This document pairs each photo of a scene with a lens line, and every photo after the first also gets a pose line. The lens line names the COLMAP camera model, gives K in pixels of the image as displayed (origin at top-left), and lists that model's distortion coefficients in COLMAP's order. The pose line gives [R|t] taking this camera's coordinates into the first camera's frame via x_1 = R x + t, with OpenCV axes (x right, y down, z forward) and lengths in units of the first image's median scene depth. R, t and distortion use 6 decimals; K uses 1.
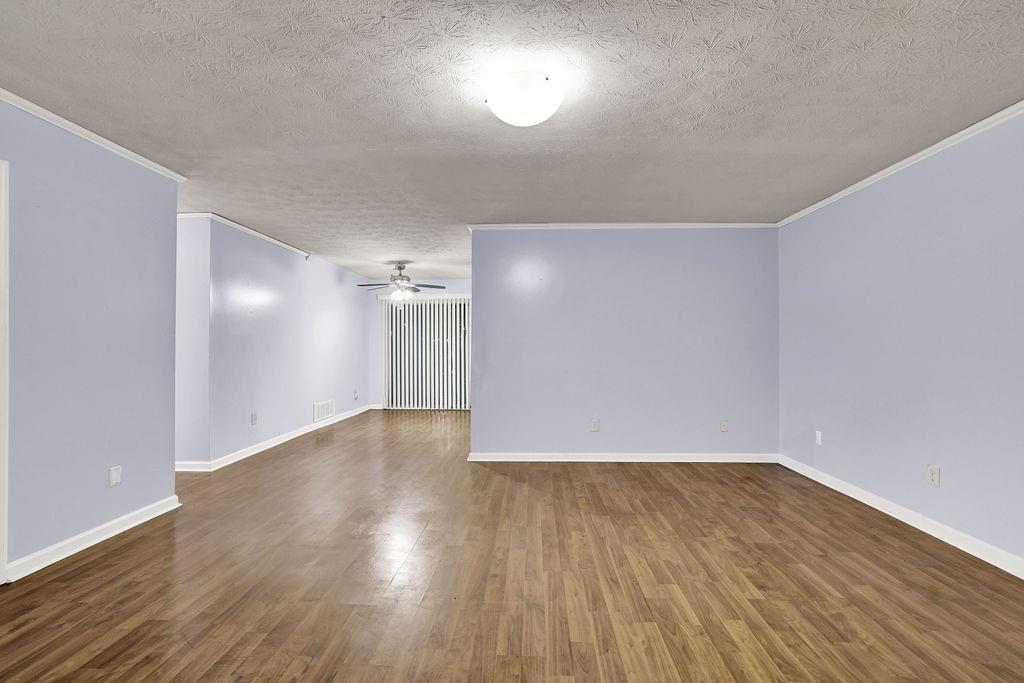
lens RADIAL K [[439.6, 0, 514.9], [0, 439.6, 353.7], [0, 0, 1]] dist [-0.030342, 0.007225]
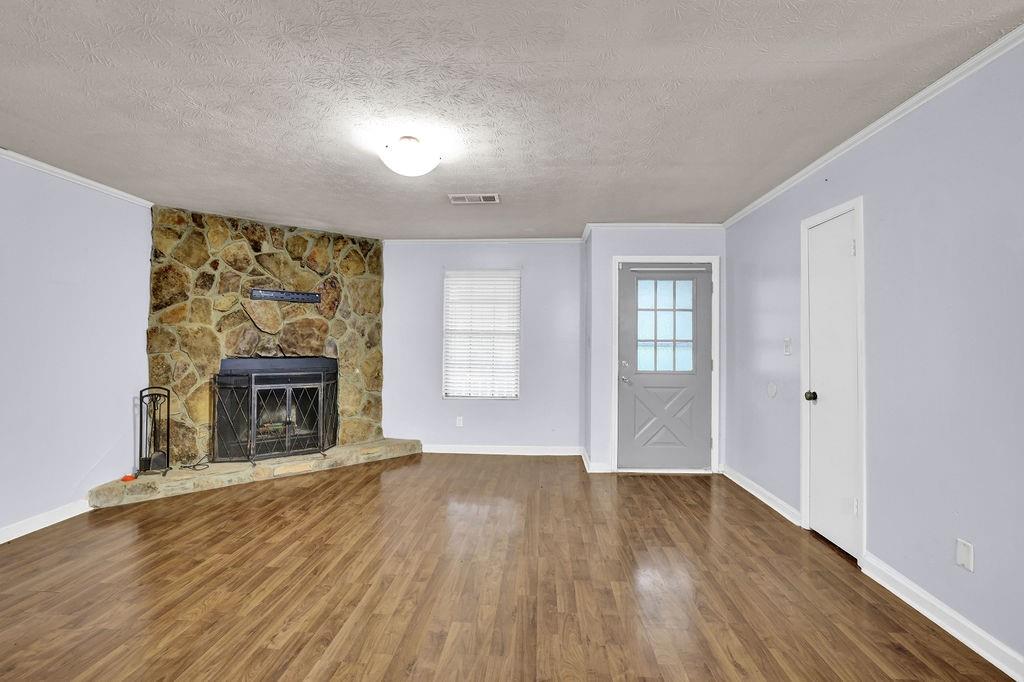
lens RADIAL K [[439.6, 0, 507.8], [0, 439.6, 339.6], [0, 0, 1]] dist [-0.030342, 0.007225]
pose [[-0.999481, -0.006156, 0.031629, -0.216966], [-0.005995, 0.999969, 0.005171, -0.048730], [-0.031660, 0.004979, -0.999486, 1.594970]]
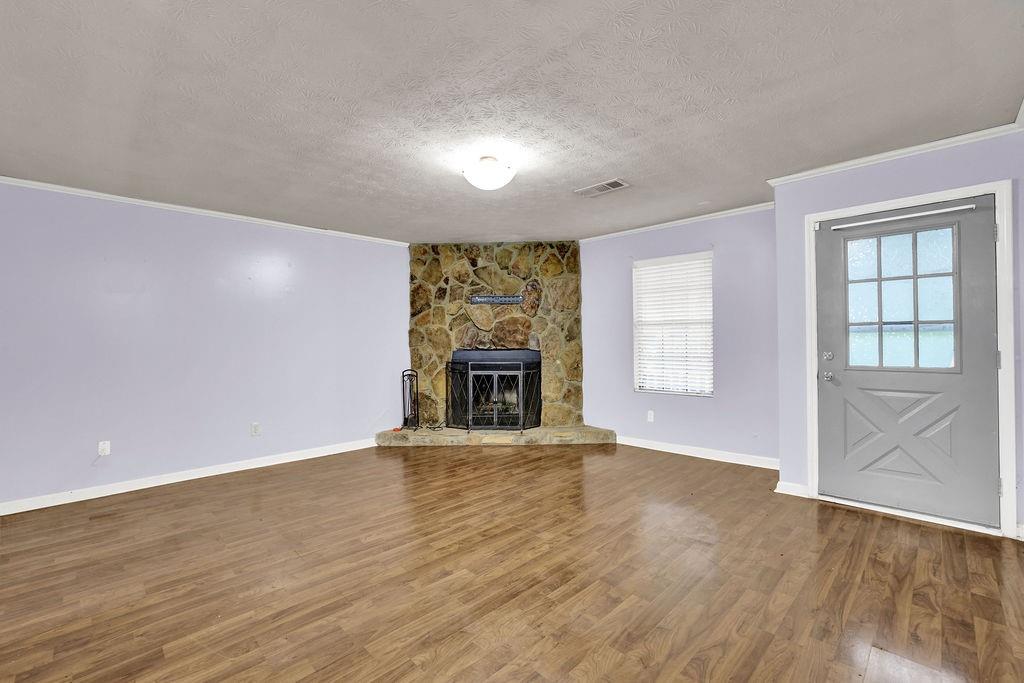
lens RADIAL K [[439.6, 0, 510.0], [0, 439.6, 341.5], [0, 0, 1]] dist [-0.030342, 0.007225]
pose [[-0.730732, 0.008585, 0.682610, -0.730425], [0.022317, 0.999687, 0.011318, -0.028803], [-0.682299, 0.023504, -0.730695, 1.439636]]
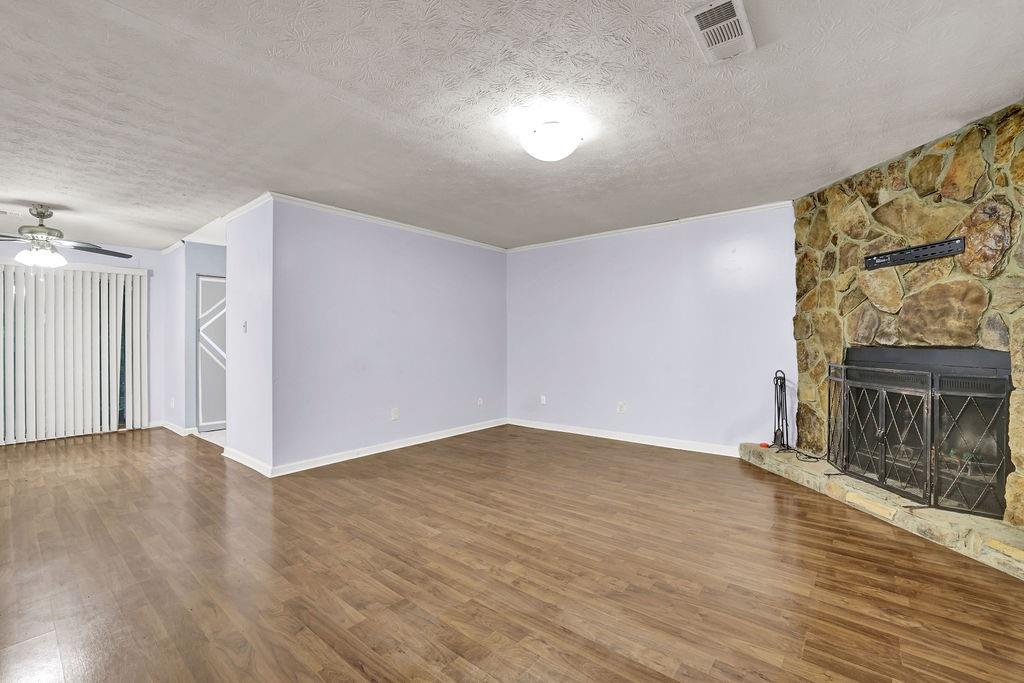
lens RADIAL K [[439.6, 0, 514.9], [0, 439.6, 338.1], [0, 0, 1]] dist [-0.030342, 0.007225]
pose [[0.602834, 0.000662, 0.797867, -0.762294], [0.018139, 0.999730, -0.014534, 0.003538], [-0.797661, 0.023234, 0.602659, 0.216841]]
